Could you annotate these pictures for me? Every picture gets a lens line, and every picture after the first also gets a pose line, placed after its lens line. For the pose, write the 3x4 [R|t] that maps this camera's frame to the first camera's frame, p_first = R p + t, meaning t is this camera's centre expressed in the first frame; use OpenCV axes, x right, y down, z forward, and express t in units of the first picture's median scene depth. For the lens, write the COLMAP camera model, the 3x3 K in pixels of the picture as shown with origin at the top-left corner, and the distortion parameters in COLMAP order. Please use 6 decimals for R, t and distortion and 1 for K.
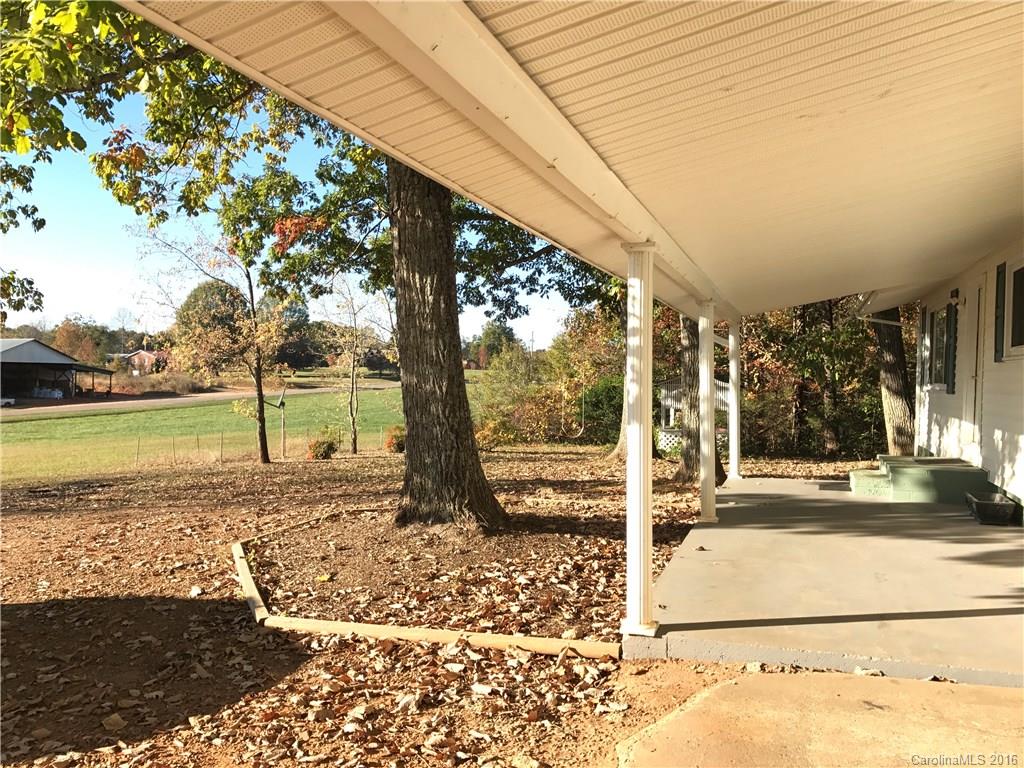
lens RADIAL K [[809.2, 0, 512.0], [0, 809.2, 384.0], [0, 0, 1]] dist [0.069660, -0.109253]
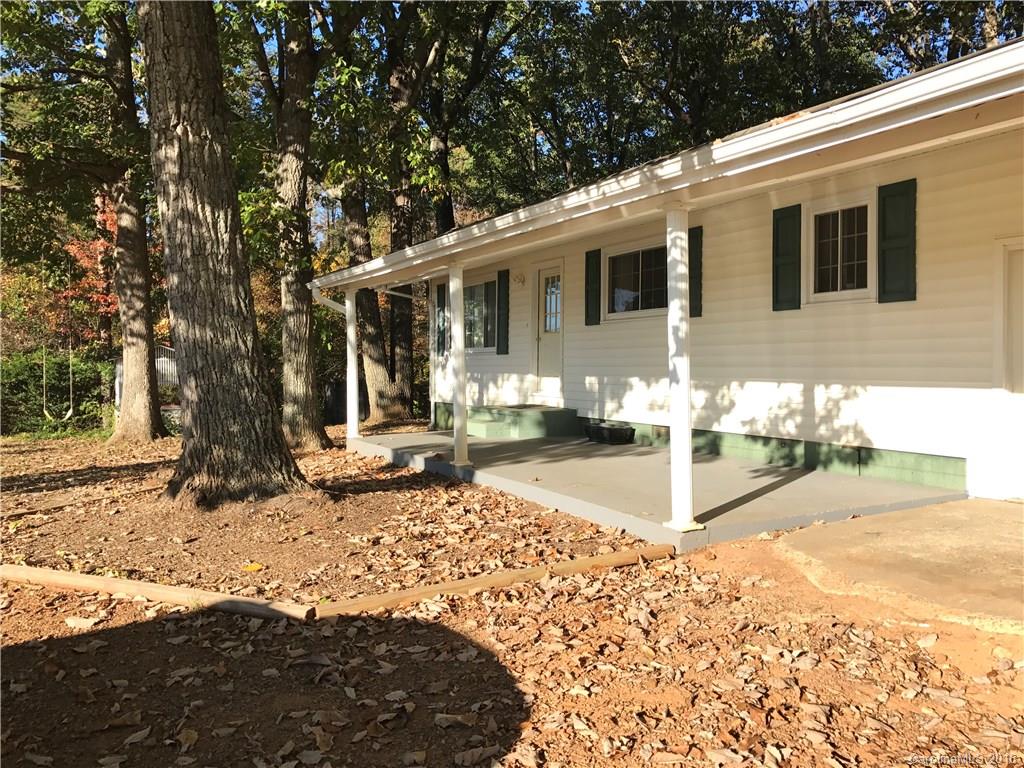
lens RADIAL K [[821.2, 0, 514.0], [0, 821.2, 371.8], [0, 0, 1]] dist [-0.008296, -0.010206]
pose [[0.697191, -0.028769, 0.716308, -0.504458], [0.024052, 0.999571, 0.016736, 0.027443], [-0.716481, 0.005560, 0.697584, 0.190703]]
